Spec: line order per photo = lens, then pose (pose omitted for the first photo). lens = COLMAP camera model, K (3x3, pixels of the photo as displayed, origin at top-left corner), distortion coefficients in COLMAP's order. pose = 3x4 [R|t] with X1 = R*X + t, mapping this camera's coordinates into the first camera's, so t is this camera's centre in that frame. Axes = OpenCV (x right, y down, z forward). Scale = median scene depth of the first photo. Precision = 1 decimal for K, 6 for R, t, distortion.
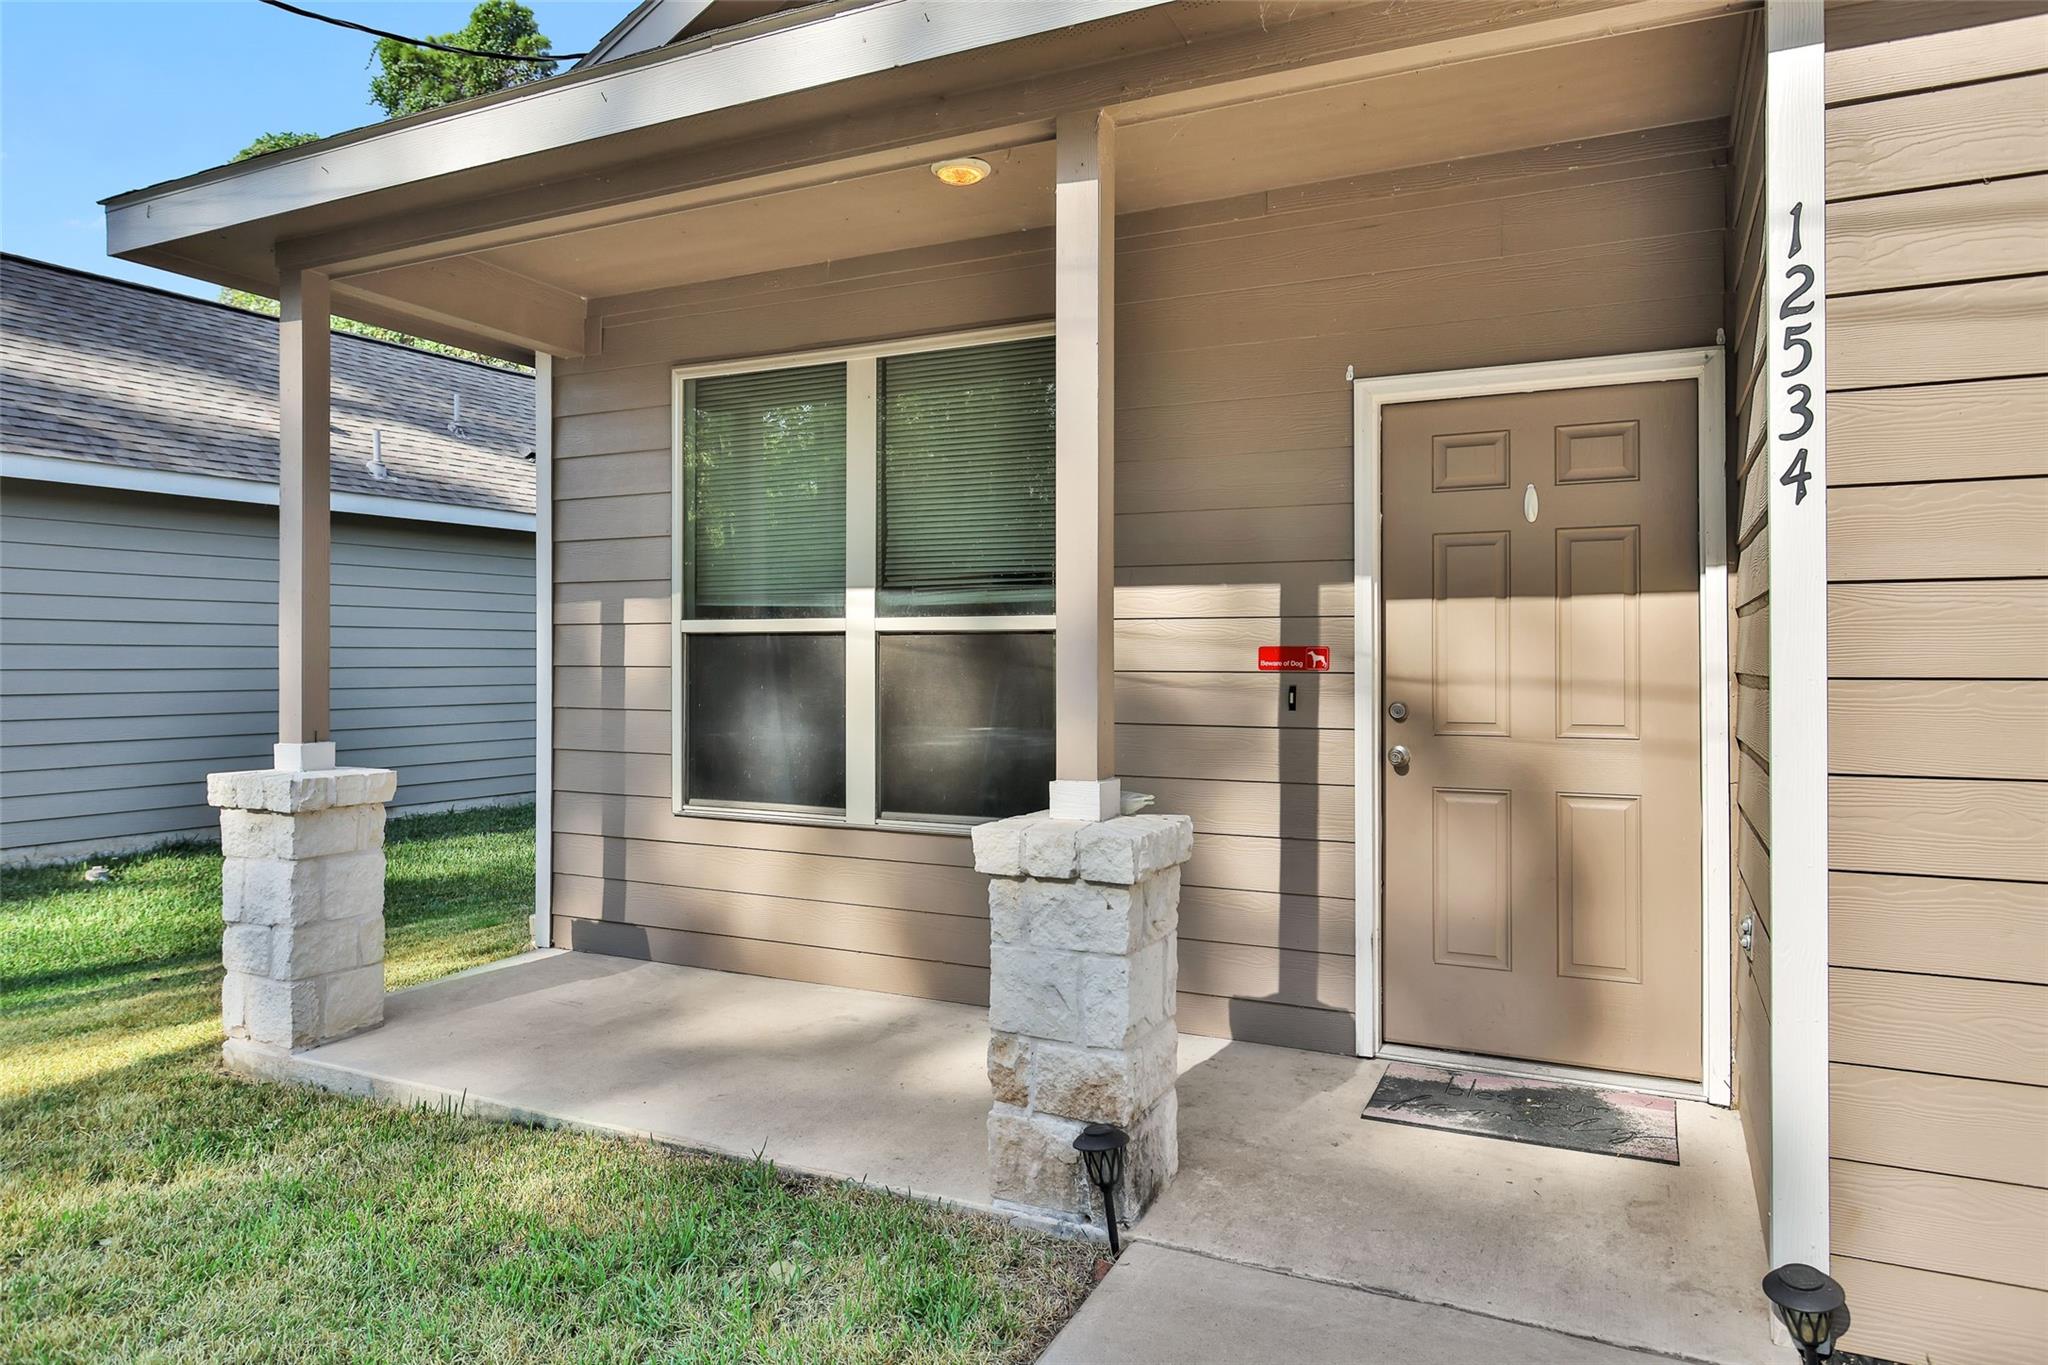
lens RADIAL K [[1303.5, 0, 1015.1], [0, 1303.5, 668.1], [0, 0, 1]] dist [-0.002954, -0.001636]
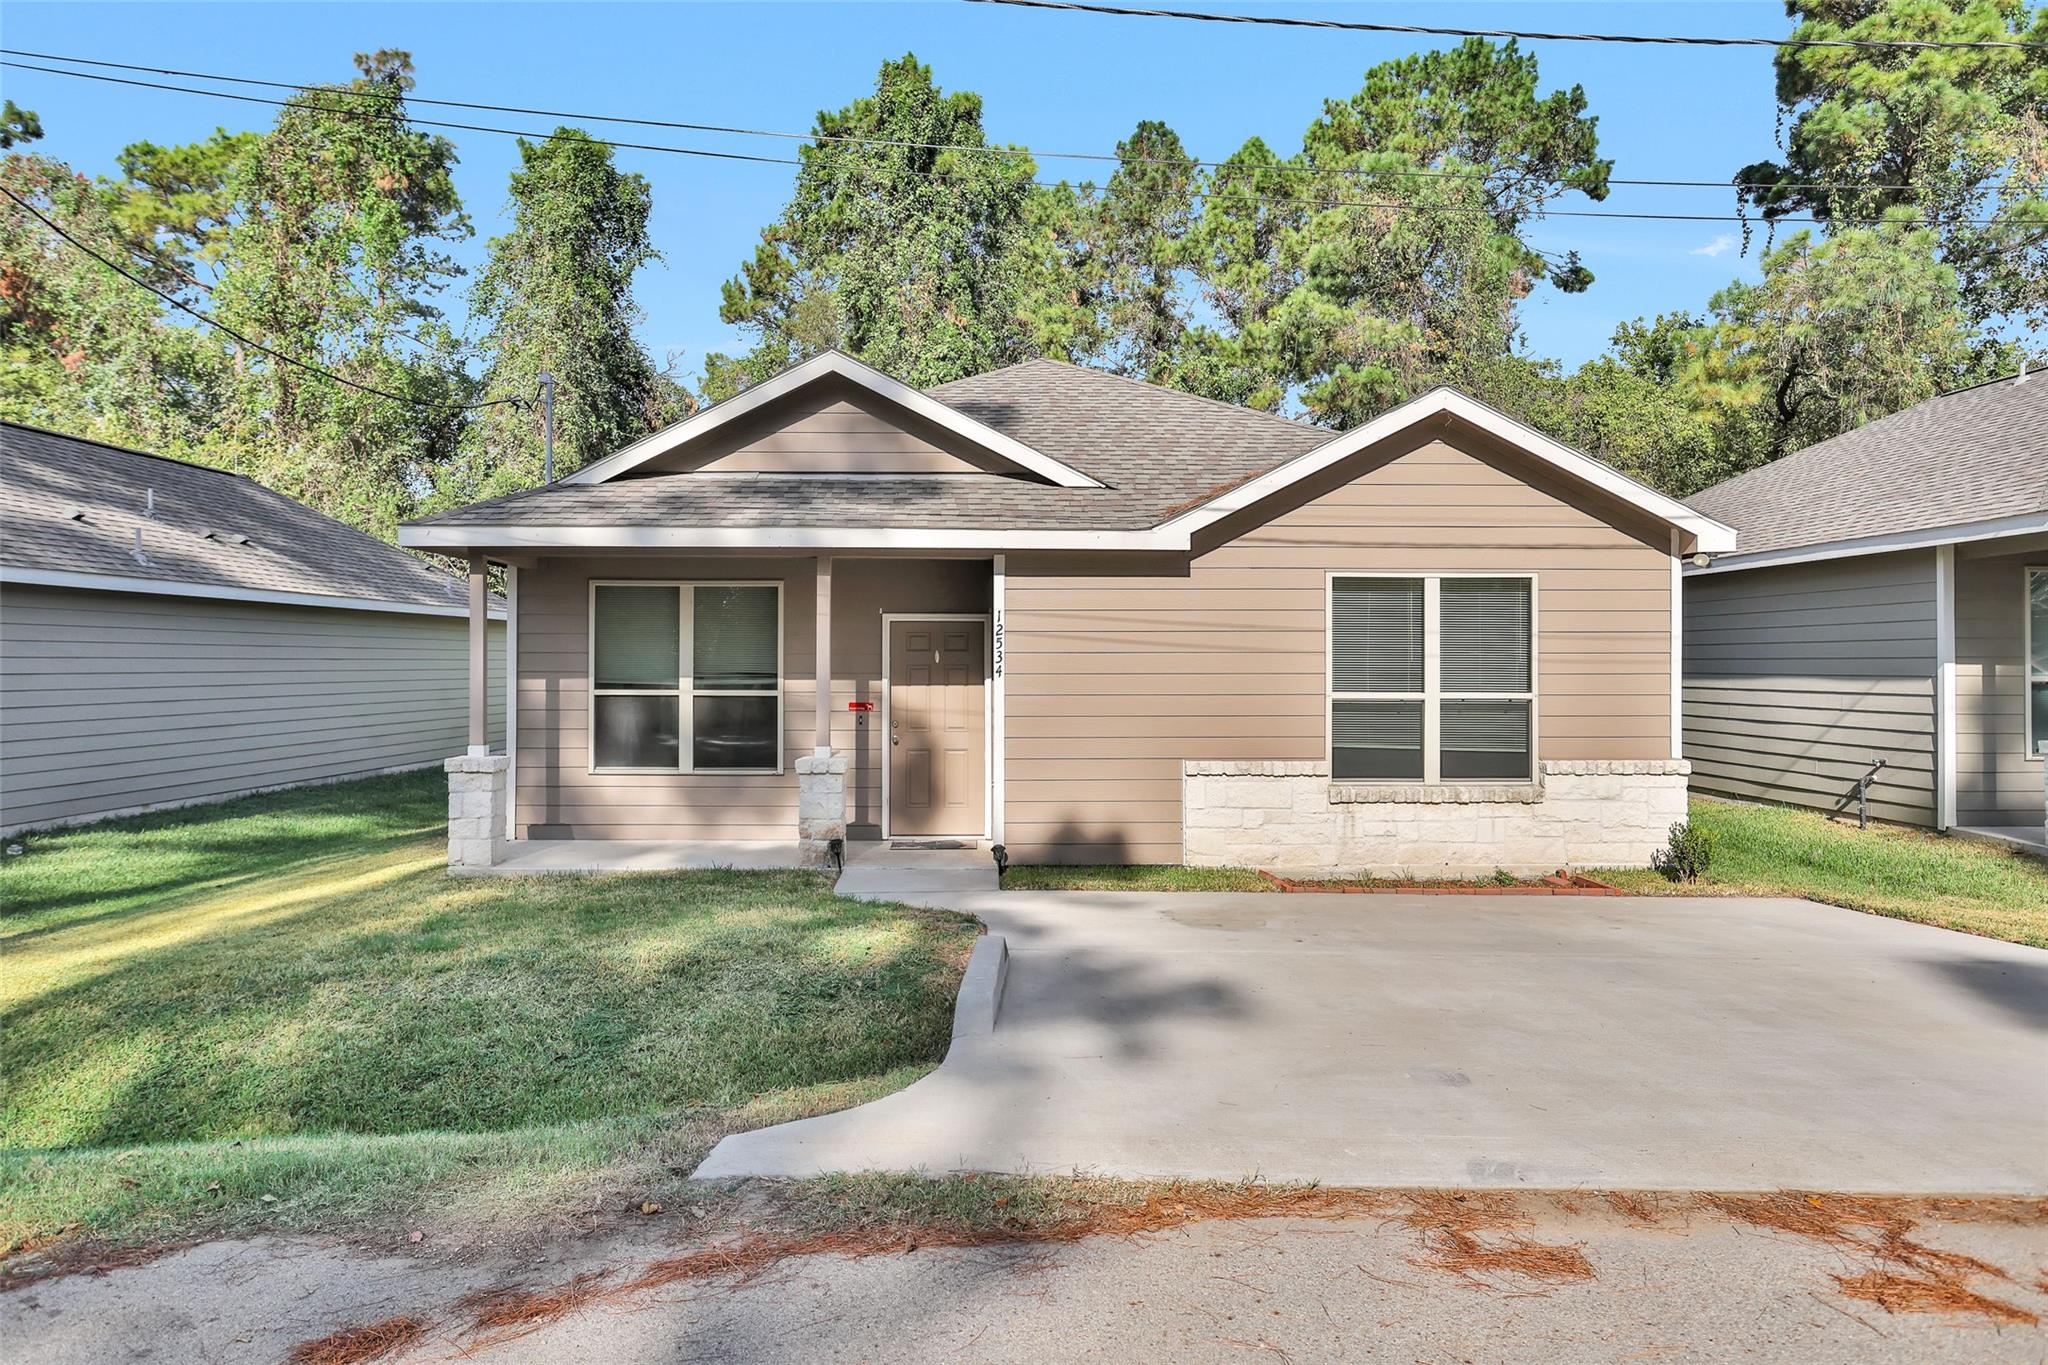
lens RADIAL K [[1303.5, 0, 1015.1], [0, 1303.5, 668.1], [0, 0, 1]] dist [-0.002954, -0.001636]
pose [[0.884712, -0.003745, 0.466123, -0.856734], [0.003934, 0.999992, 0.000569, -0.092972], [-0.466121, 0.001331, 0.884720, -1.774680]]
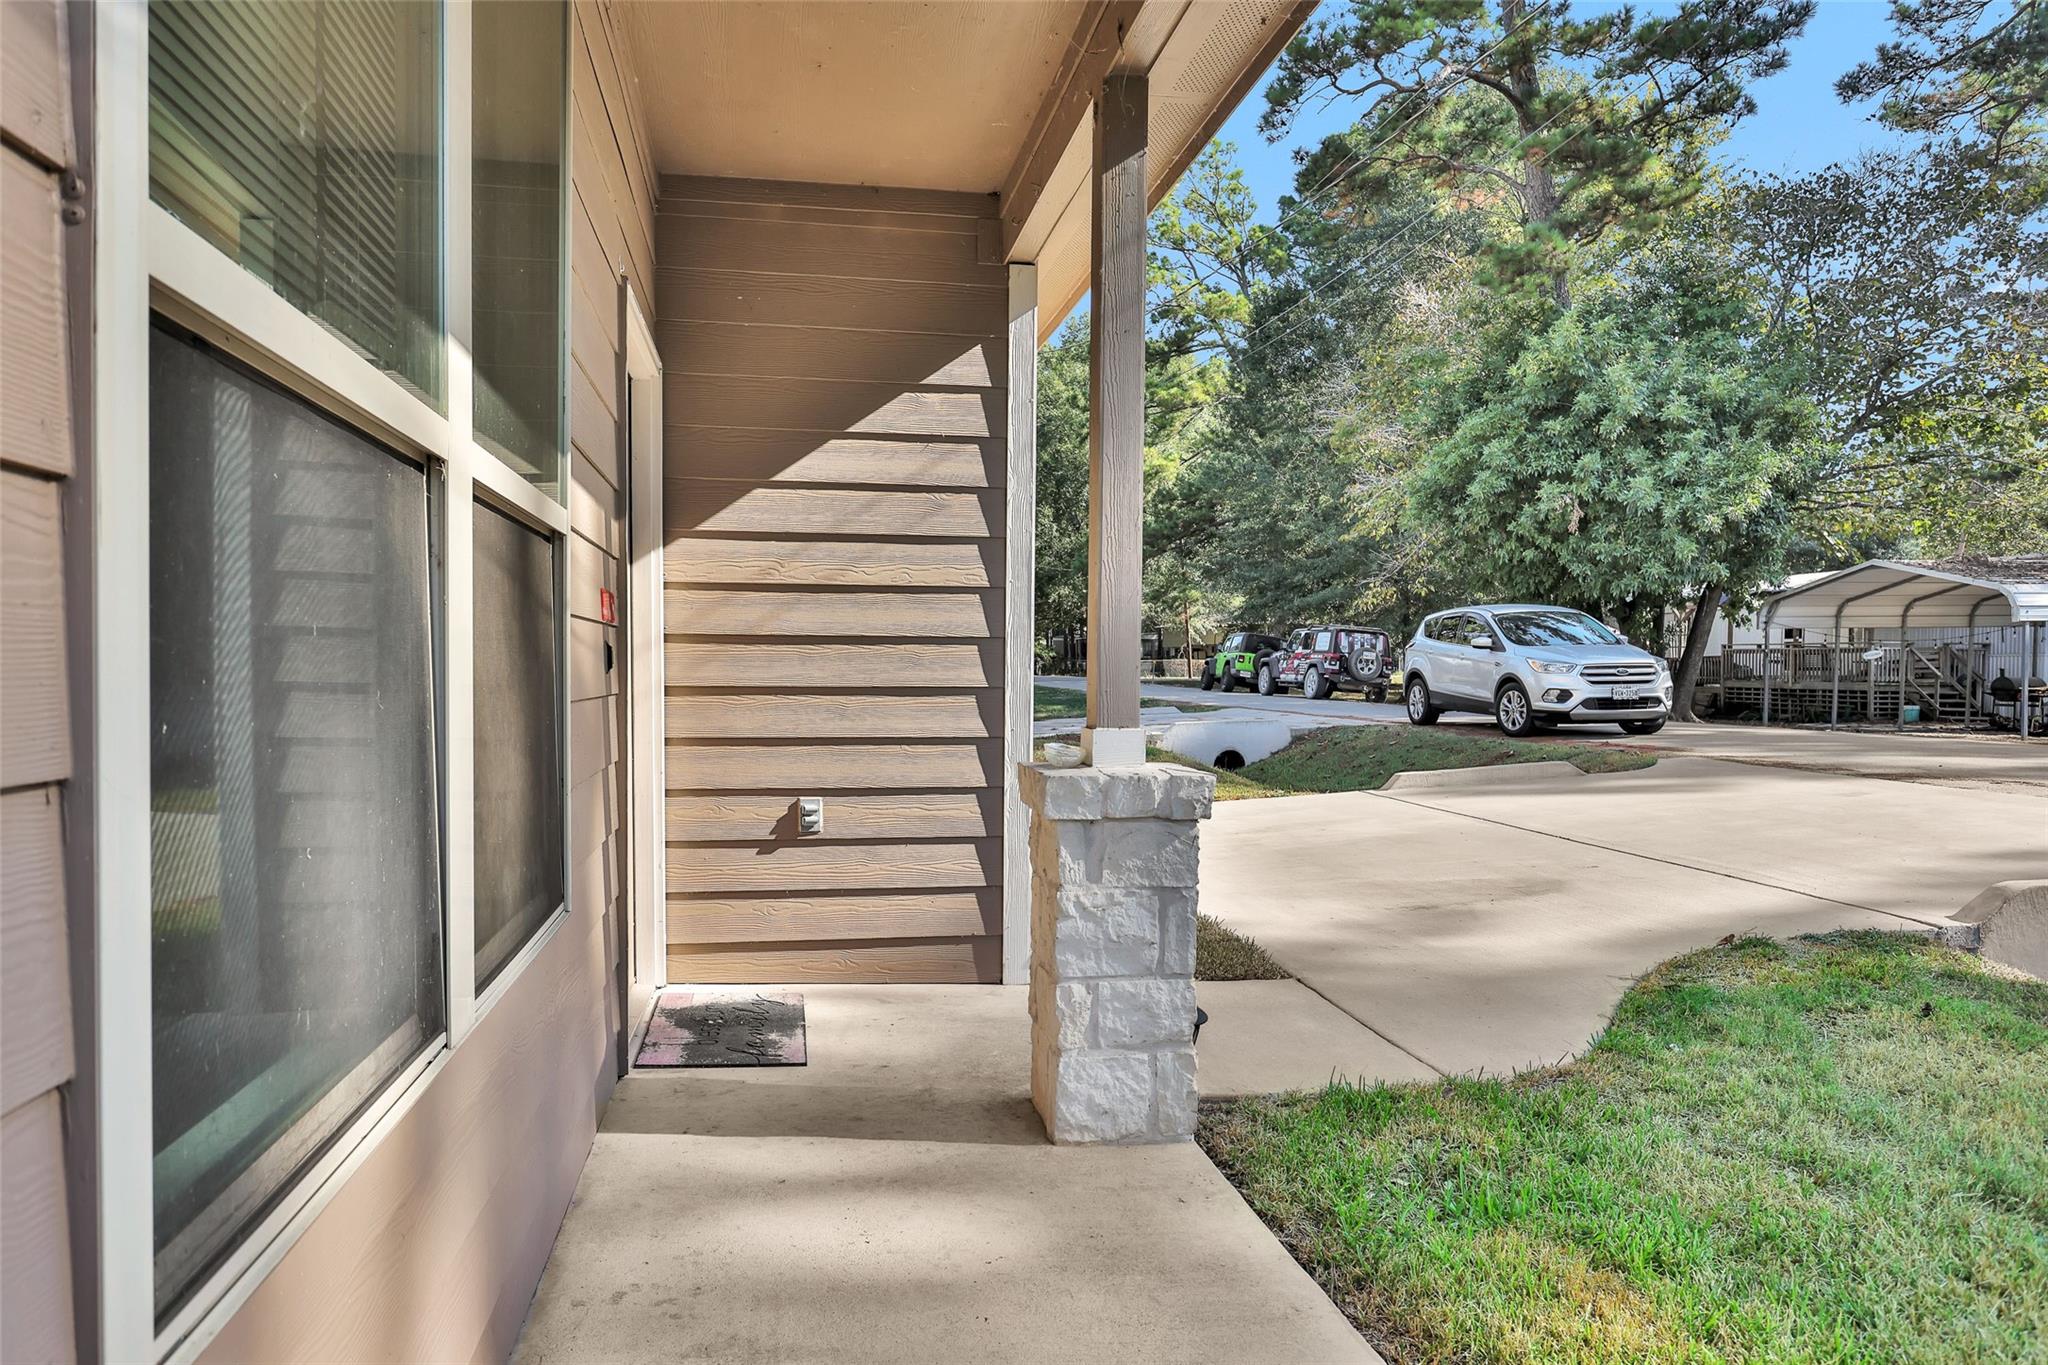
lens RADIAL K [[1303.5, 0, 1015.1], [0, 1303.5, 668.1], [0, 0, 1]] dist [-0.002954, -0.001636]
pose [[-0.591127, -0.009464, 0.806523, -0.556264], [-0.005222, 0.999955, 0.007906, 0.019692], [-0.806562, 0.000462, -0.591150, 1.249671]]
